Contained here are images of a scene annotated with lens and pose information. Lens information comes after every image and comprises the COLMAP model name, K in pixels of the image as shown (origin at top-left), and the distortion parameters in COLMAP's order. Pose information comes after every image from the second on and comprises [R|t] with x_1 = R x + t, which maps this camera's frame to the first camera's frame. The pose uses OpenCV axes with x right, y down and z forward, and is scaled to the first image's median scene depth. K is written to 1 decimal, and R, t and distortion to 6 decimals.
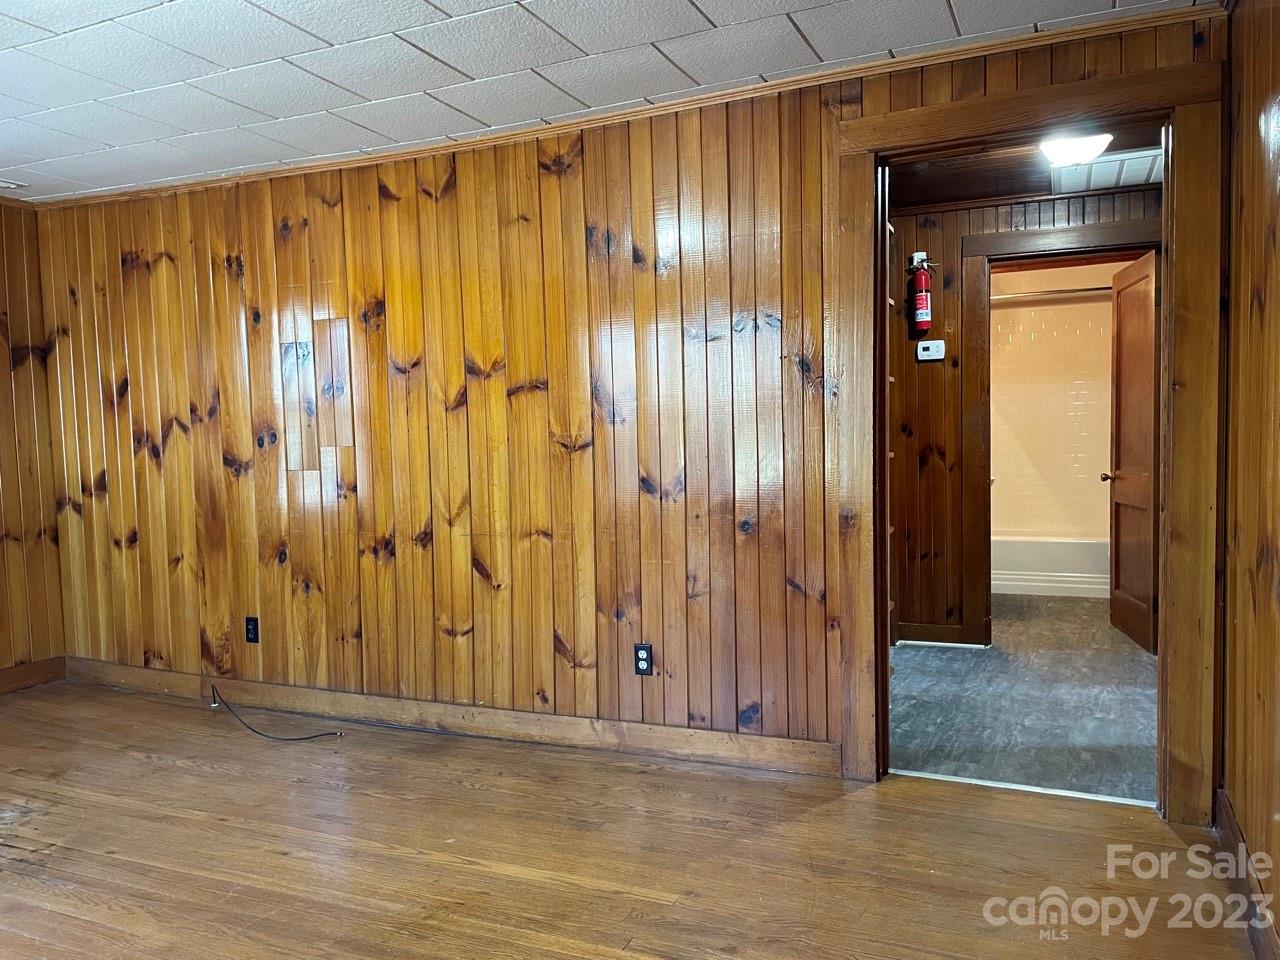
lens RADIAL K [[965.8, 0, 642.8], [0, 965.8, 490.1], [0, 0, 1]] dist [0.076100, -0.002750]
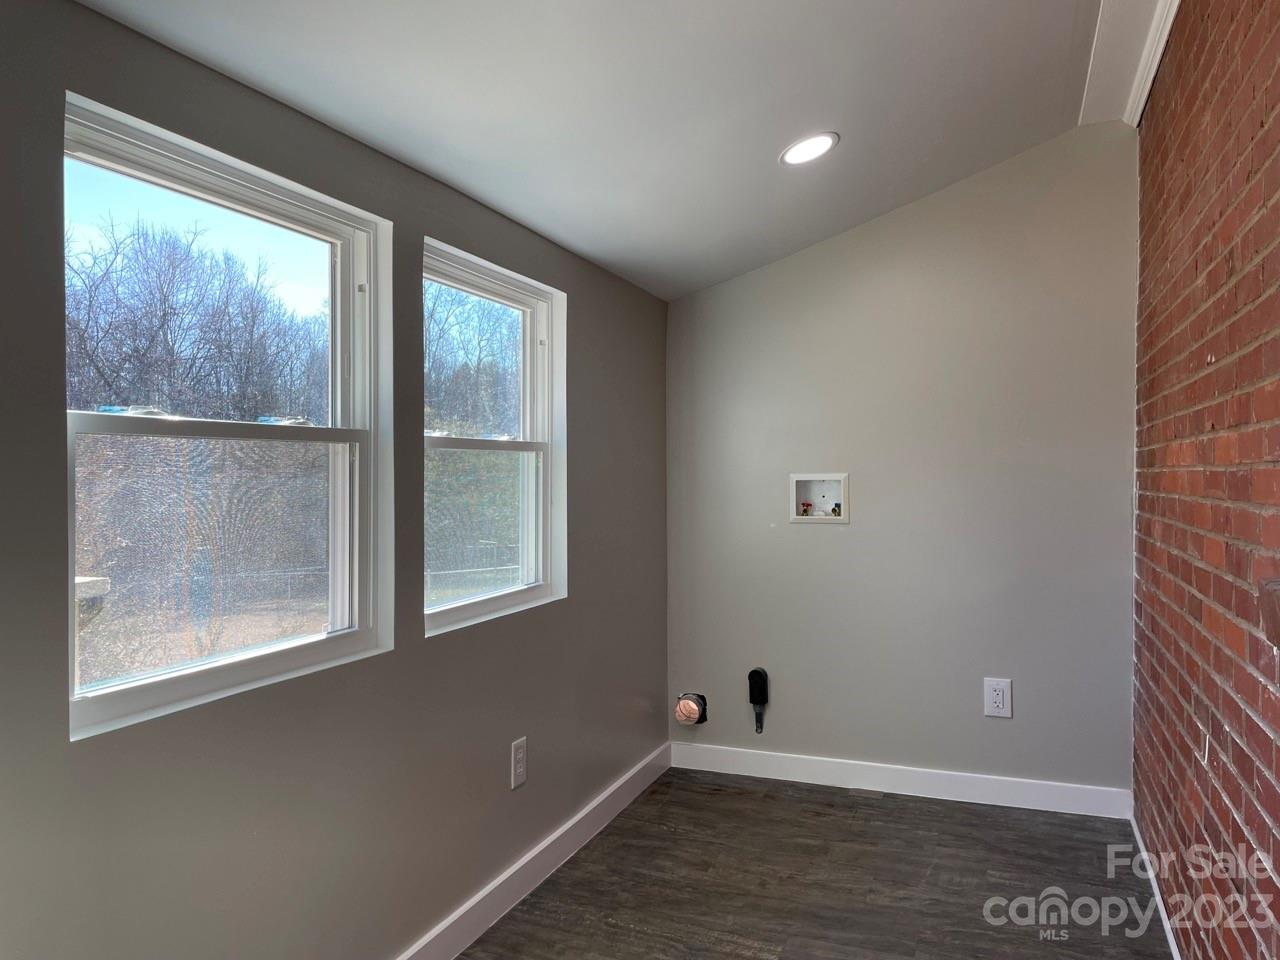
lens RADIAL K [[965.8, 0, 639.8], [0, 965.8, 479.0], [0, 0, 1]] dist [0.076100, -0.002750]
pose [[0.052597, 0.022117, -0.998371, 0.736405], [-0.055828, 0.998256, 0.019173, -0.036661], [0.997054, 0.054729, 0.053740, 0.436260]]
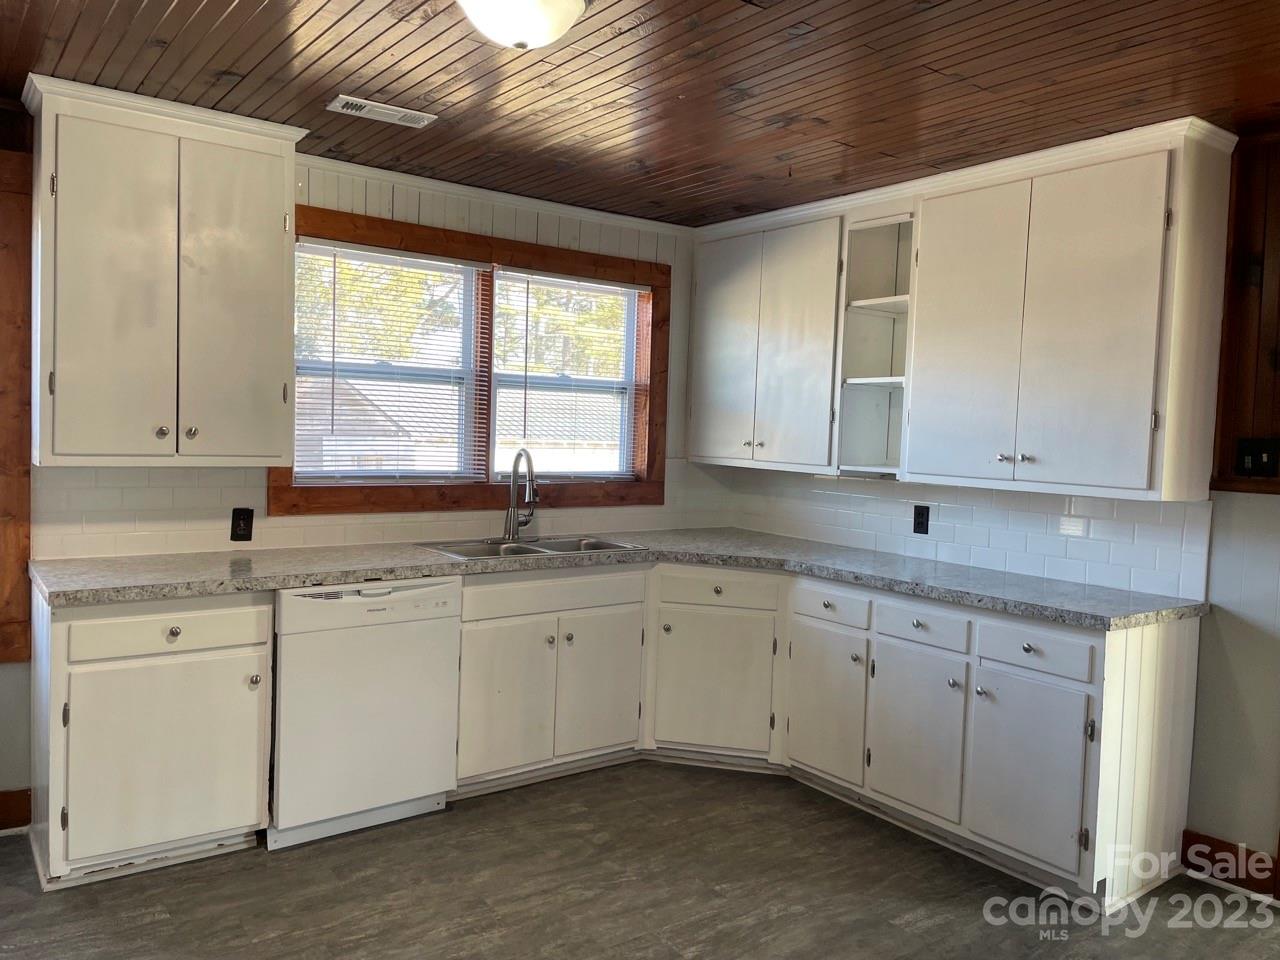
lens RADIAL K [[965.8, 0, 638.3], [0, 965.8, 480.7], [0, 0, 1]] dist [0.076100, -0.002750]
pose [[-0.875287, -0.040765, 0.481882, -0.001109], [0.005506, 0.995536, 0.094219, -0.098877], [-0.483572, 0.085122, -0.871156, 1.096293]]
